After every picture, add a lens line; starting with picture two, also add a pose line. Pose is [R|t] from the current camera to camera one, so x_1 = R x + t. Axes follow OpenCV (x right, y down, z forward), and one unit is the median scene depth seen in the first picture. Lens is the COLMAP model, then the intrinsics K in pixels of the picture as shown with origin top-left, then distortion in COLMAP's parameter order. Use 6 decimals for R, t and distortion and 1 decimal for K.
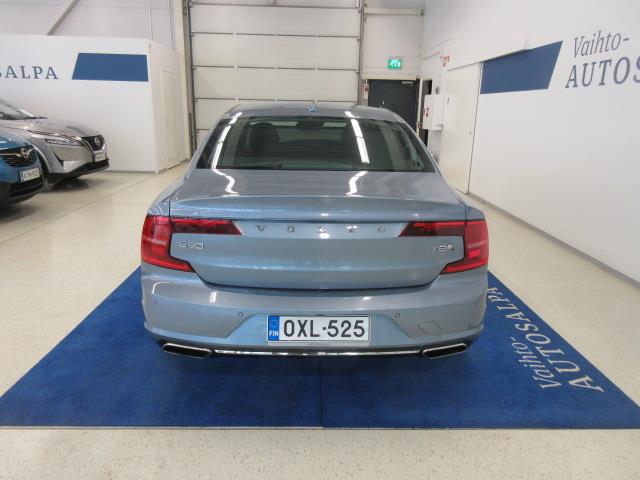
lens RADIAL K [[470.2, 0, 361.9], [0, 470.2, 241.1], [0, 0, 1]] dist [-0.003220, 0.009573]
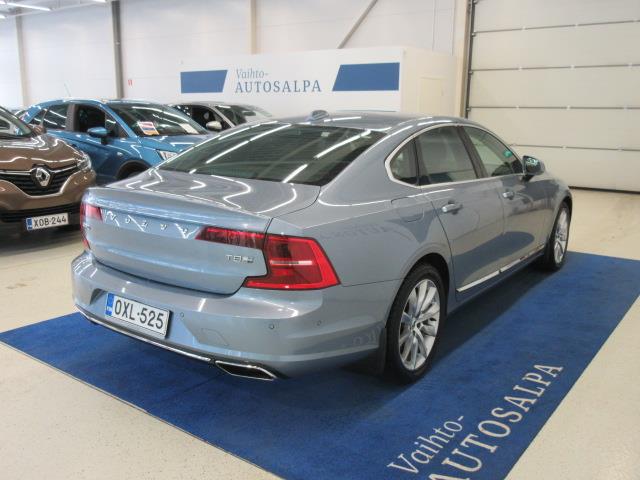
lens RADIAL K [[595.5, 0, 333.1], [0, 595.5, 247.9], [0, 0, 1]] dist [-0.019132, 0.038728]
pose [[0.785665, 0.125802, -0.605727, 0.711371], [-0.163547, 0.986509, -0.007245, -0.019246], [0.596643, 0.104757, 0.795640, 0.101002]]
